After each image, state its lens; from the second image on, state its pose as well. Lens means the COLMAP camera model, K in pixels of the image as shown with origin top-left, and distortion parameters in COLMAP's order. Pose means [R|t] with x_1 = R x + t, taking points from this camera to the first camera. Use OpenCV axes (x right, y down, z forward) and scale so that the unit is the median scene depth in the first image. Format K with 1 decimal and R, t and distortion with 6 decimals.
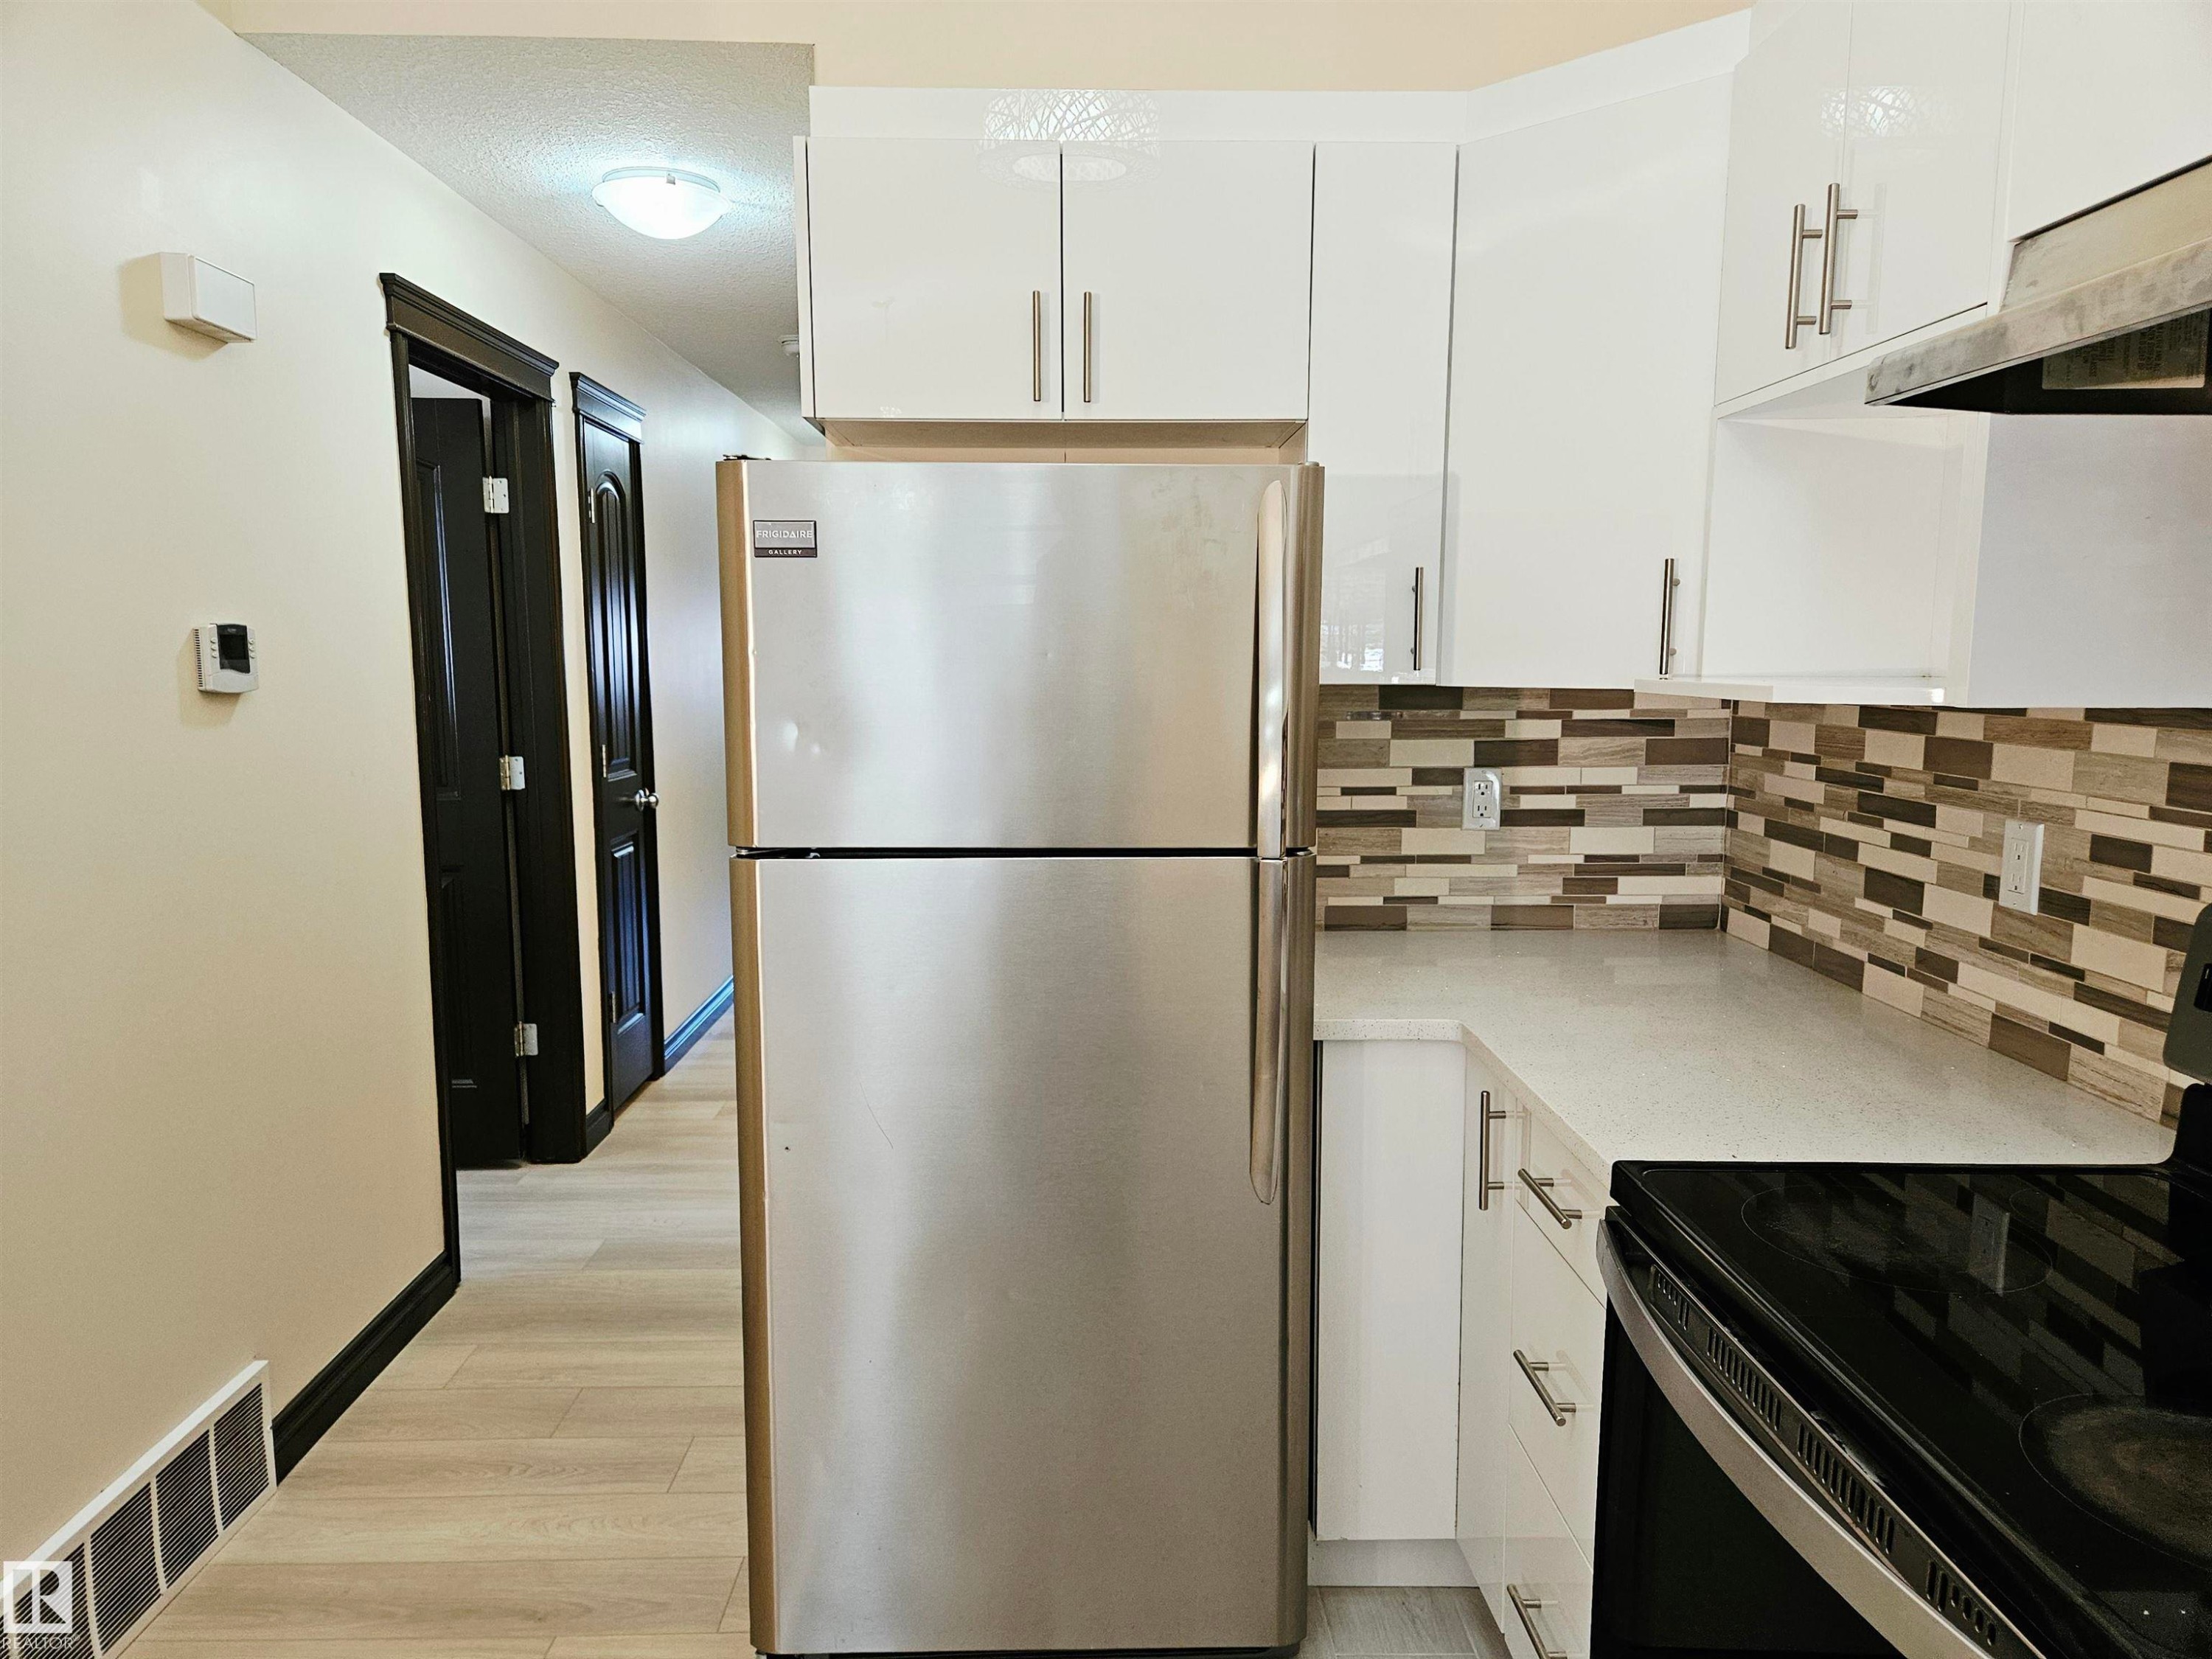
lens RADIAL K [[1468.8, 0, 1101.8], [0, 1468.8, 841.7], [0, 0, 1]] dist [0.066393, -0.049614]
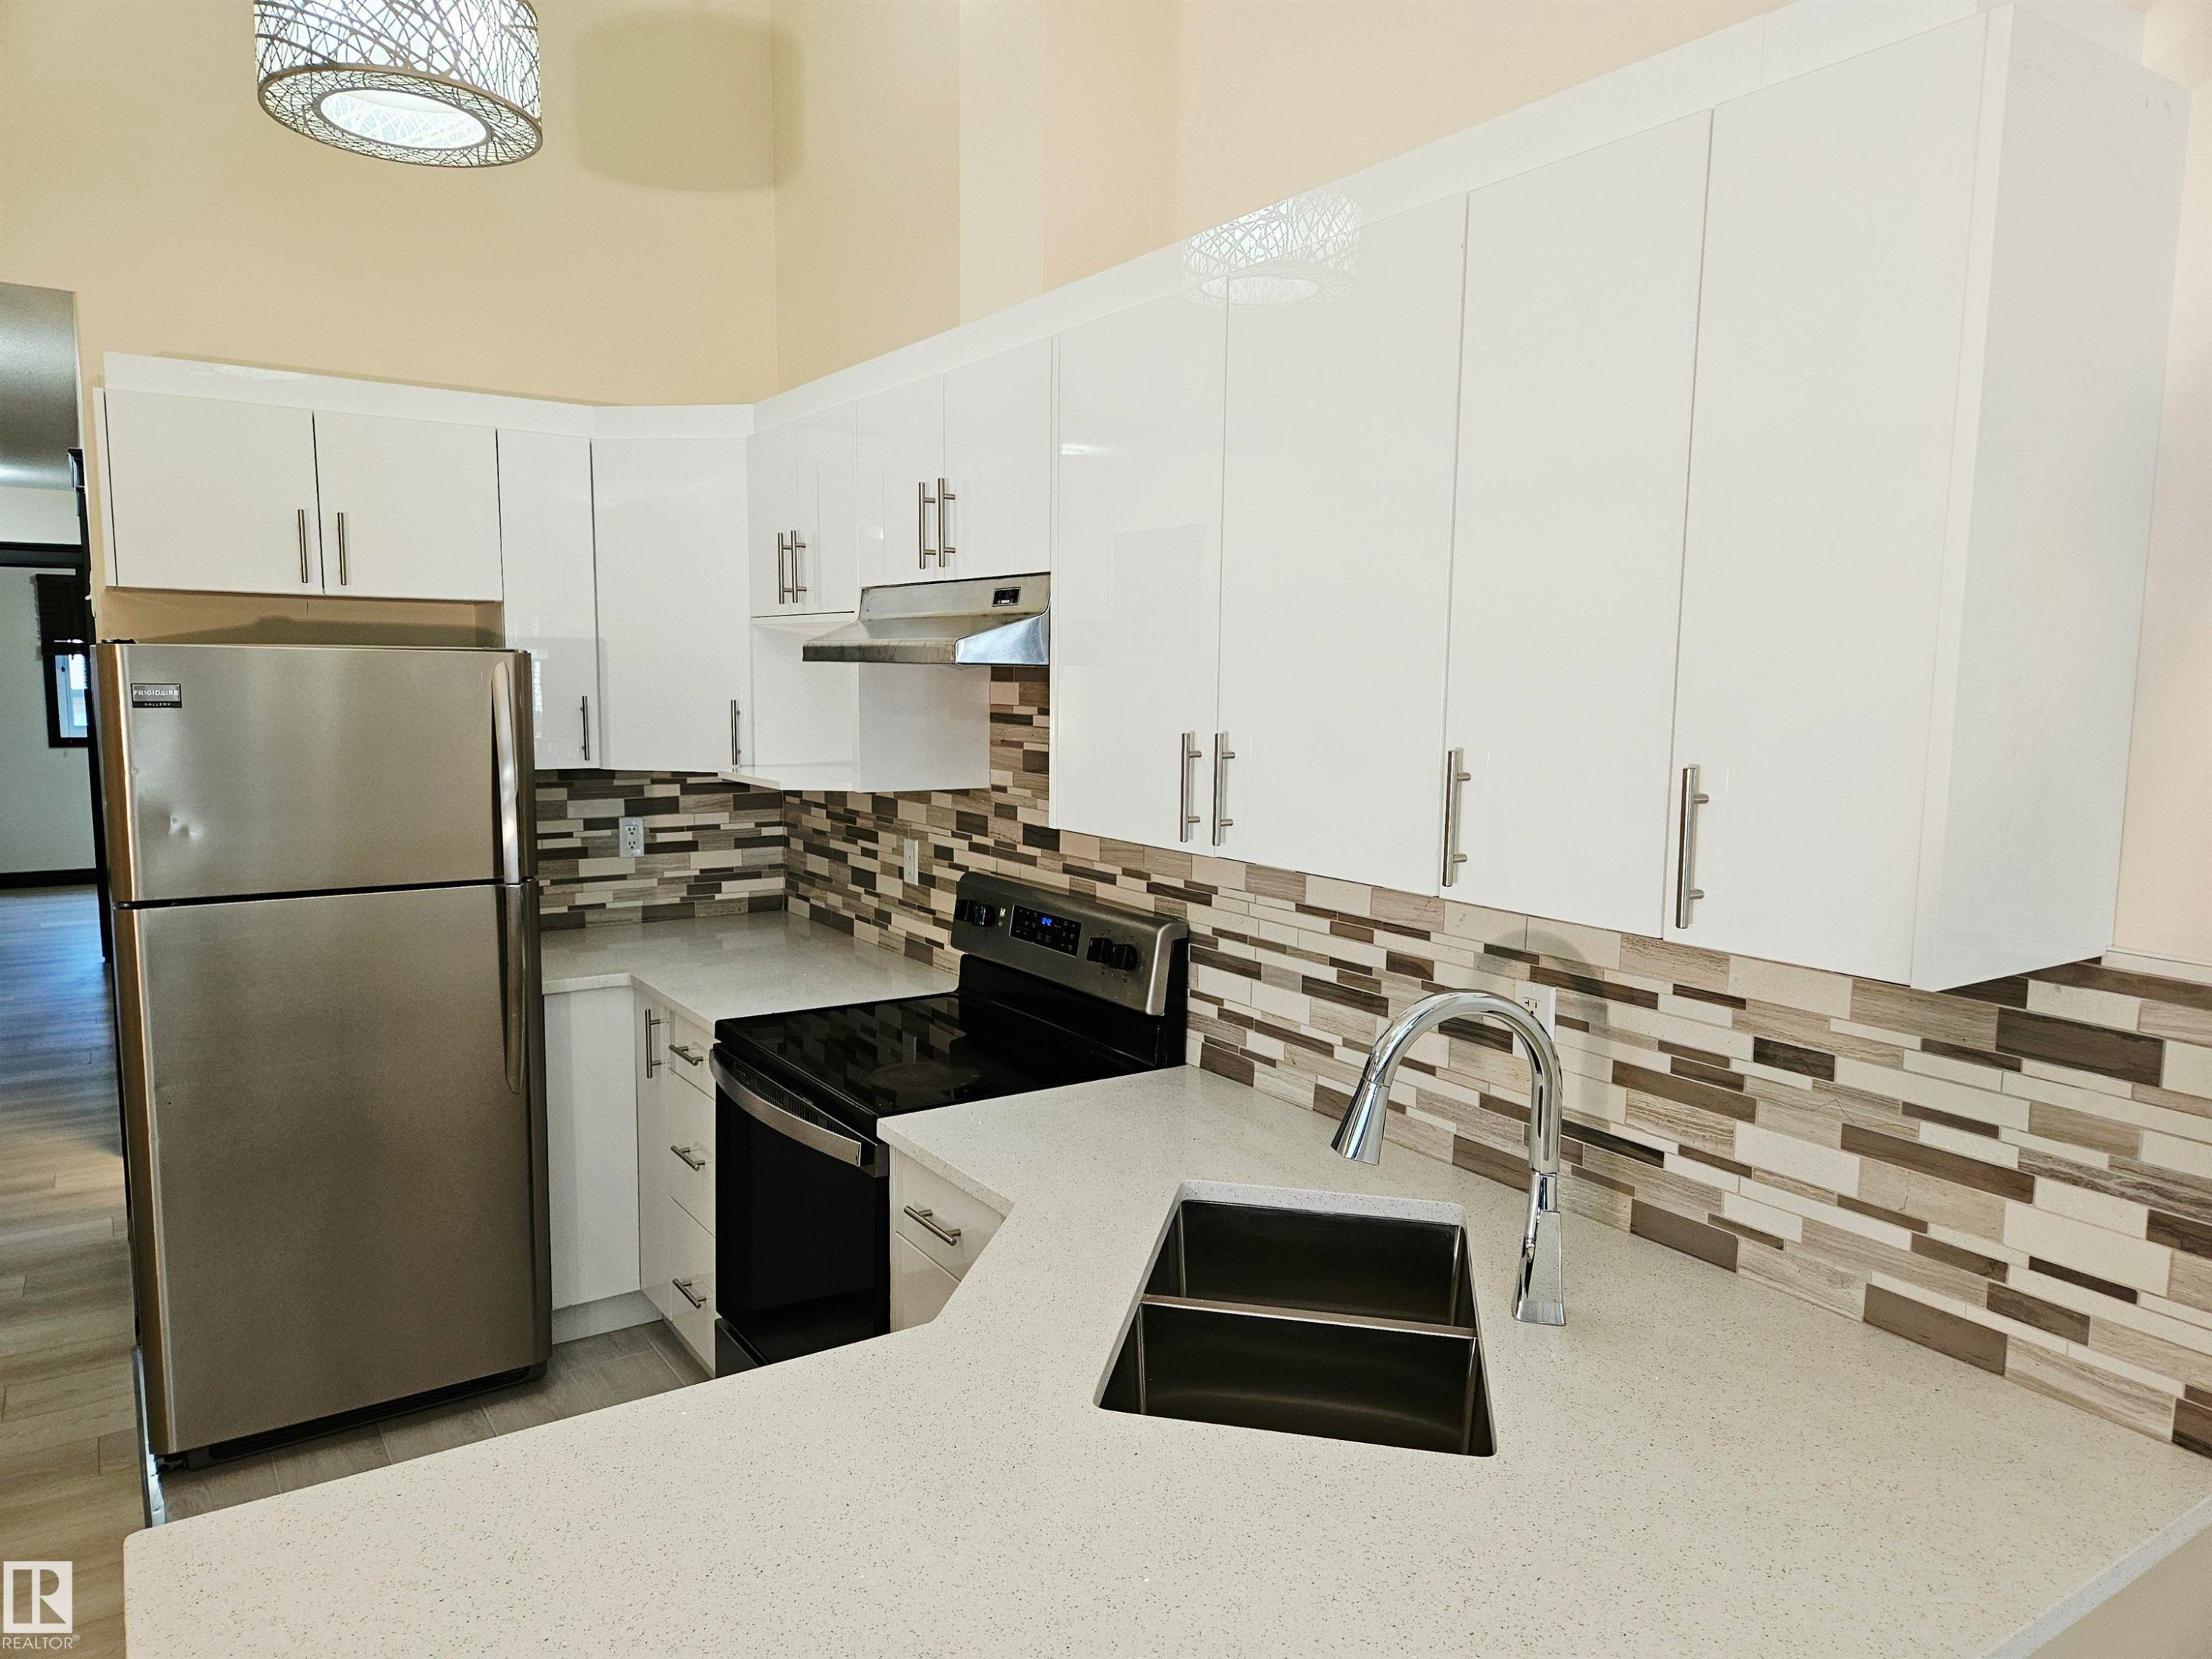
lens RADIAL K [[1468.8, 0, 1090.7], [0, 1468.8, 830.3], [0, 0, 1]] dist [0.066393, -0.049614]
pose [[0.842085, -0.049587, 0.537061, -0.210927], [0.059287, 0.998241, -0.000791, -0.008629], [-0.536077, 0.032507, 0.843543, -0.705014]]
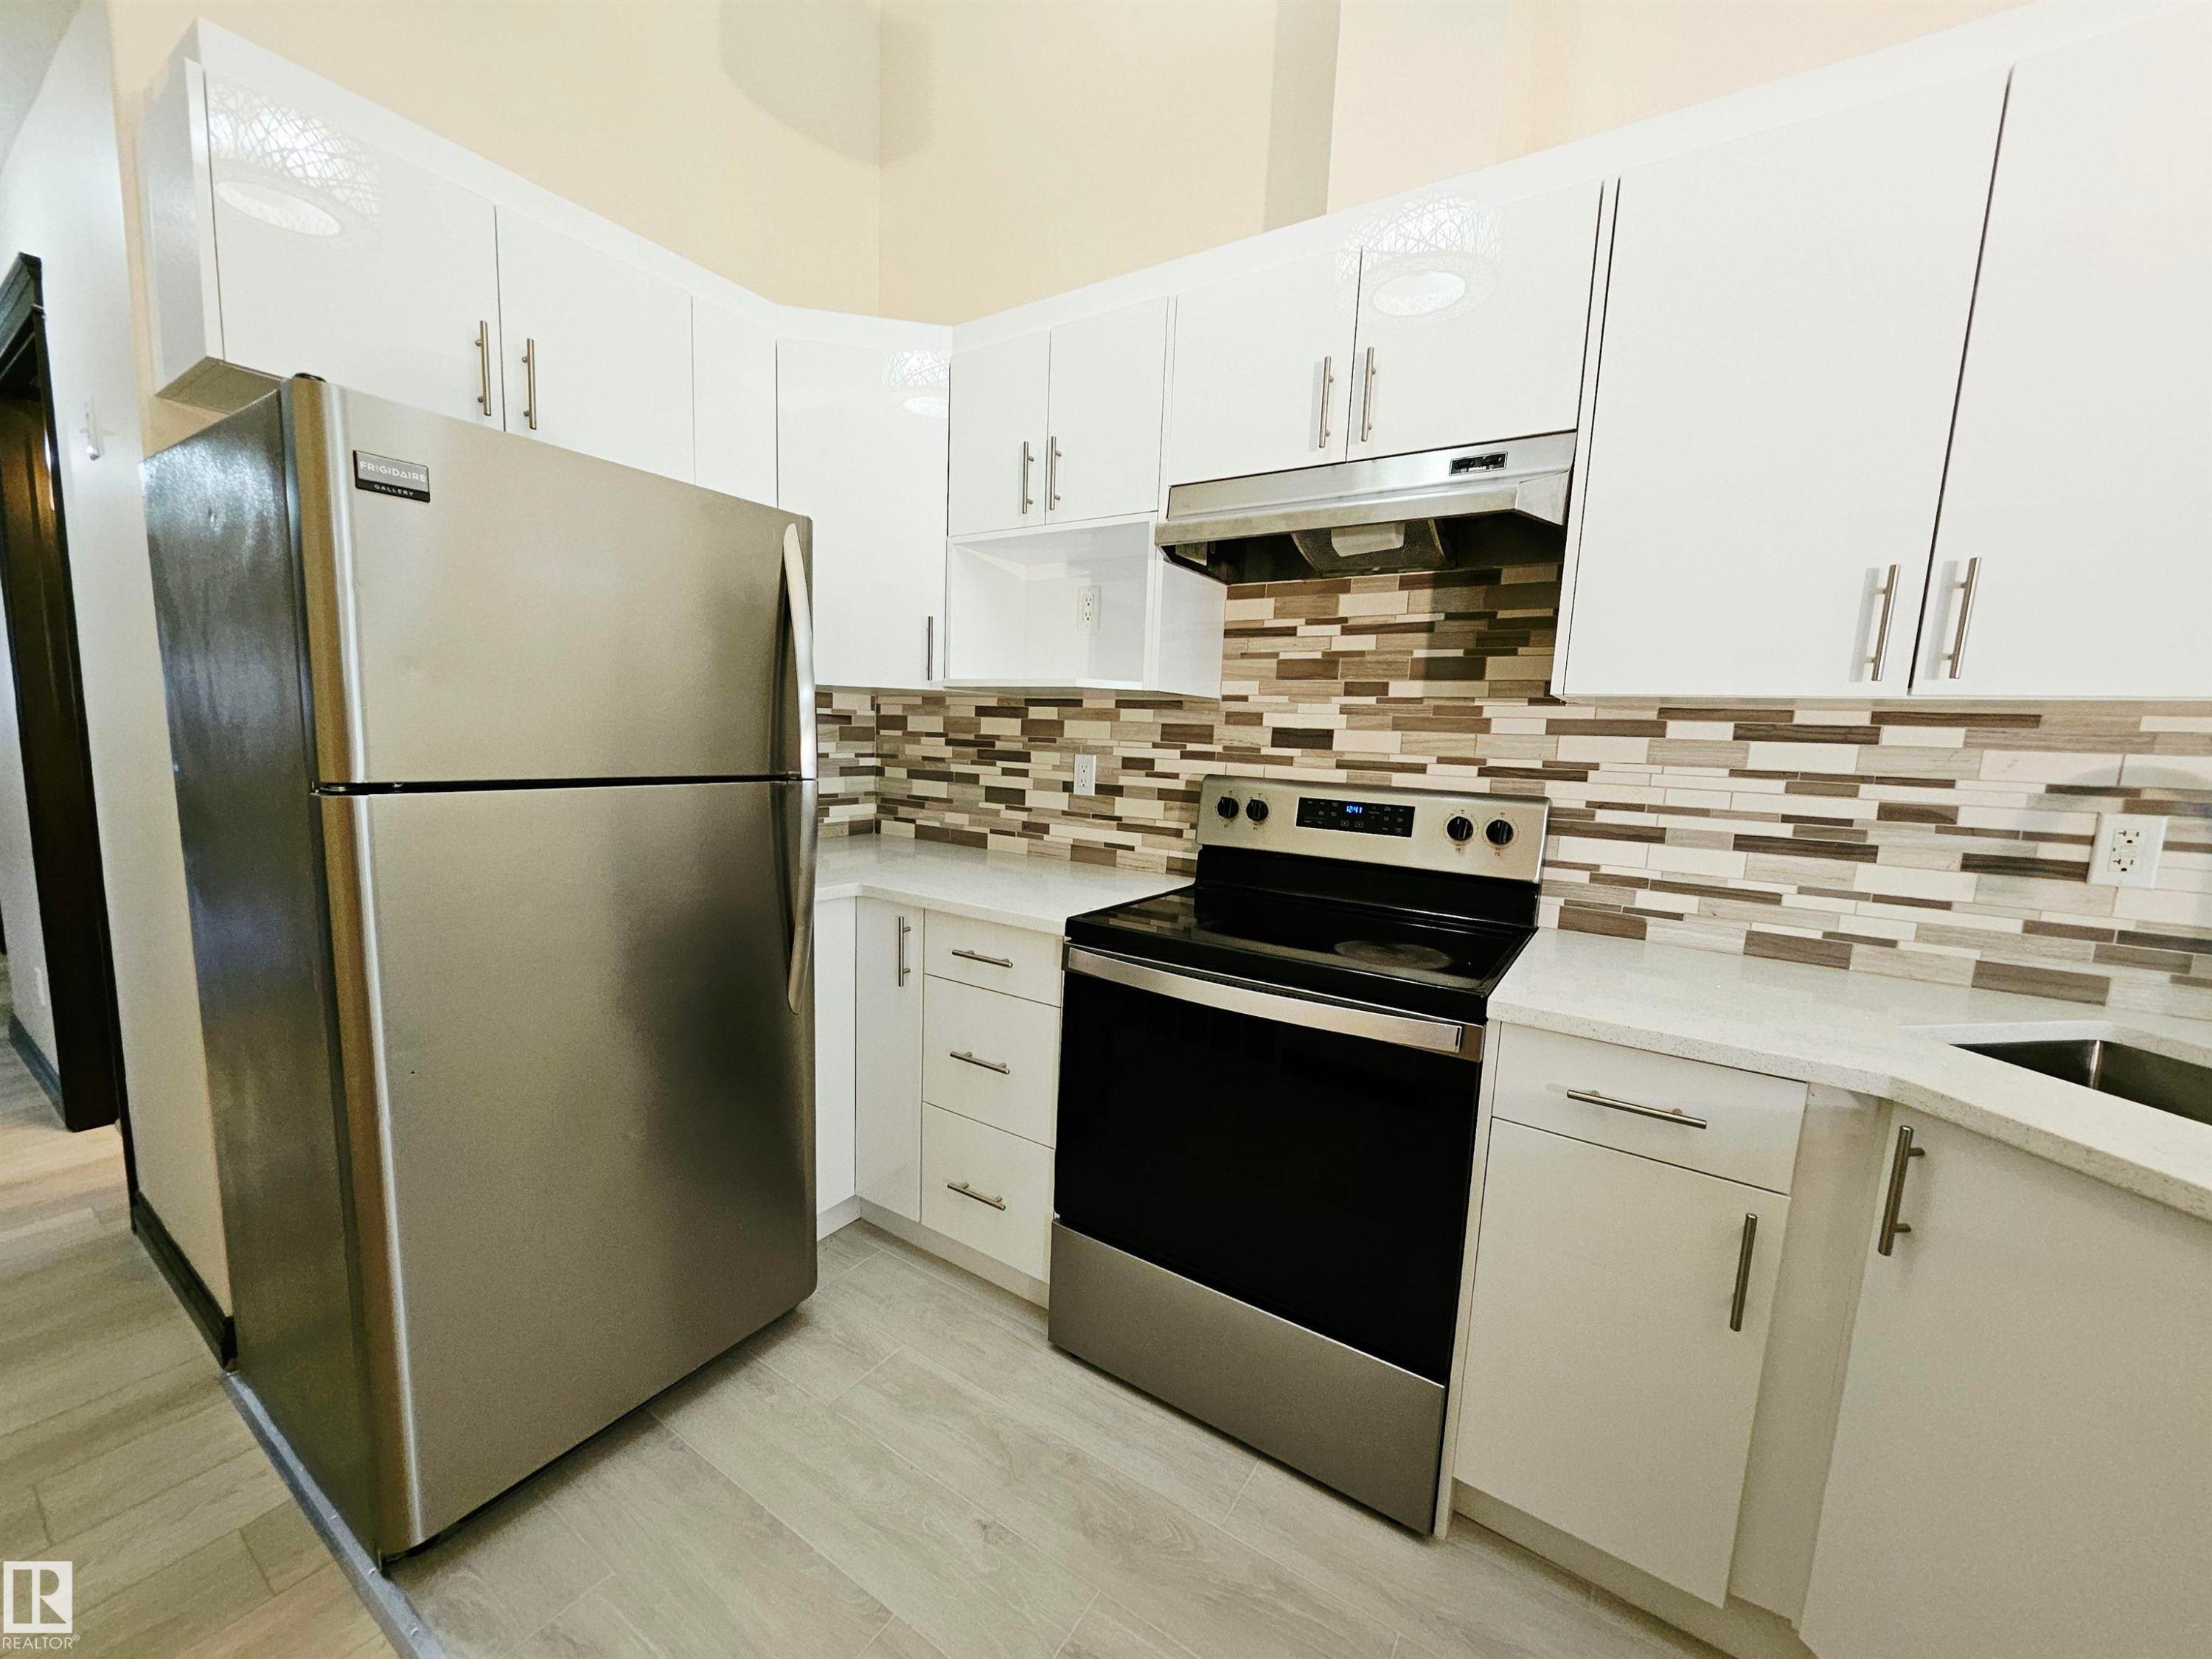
lens RADIAL K [[865.9, 0, 1082.6], [0, 865.9, 838.9], [0, 0, 1]] dist [0.001132, -0.000733]
pose [[0.571591, -0.079588, 0.816670, -0.398766], [0.069819, 0.996393, 0.048236, 0.043560], [-0.817563, 0.029448, 0.575086, 0.239399]]
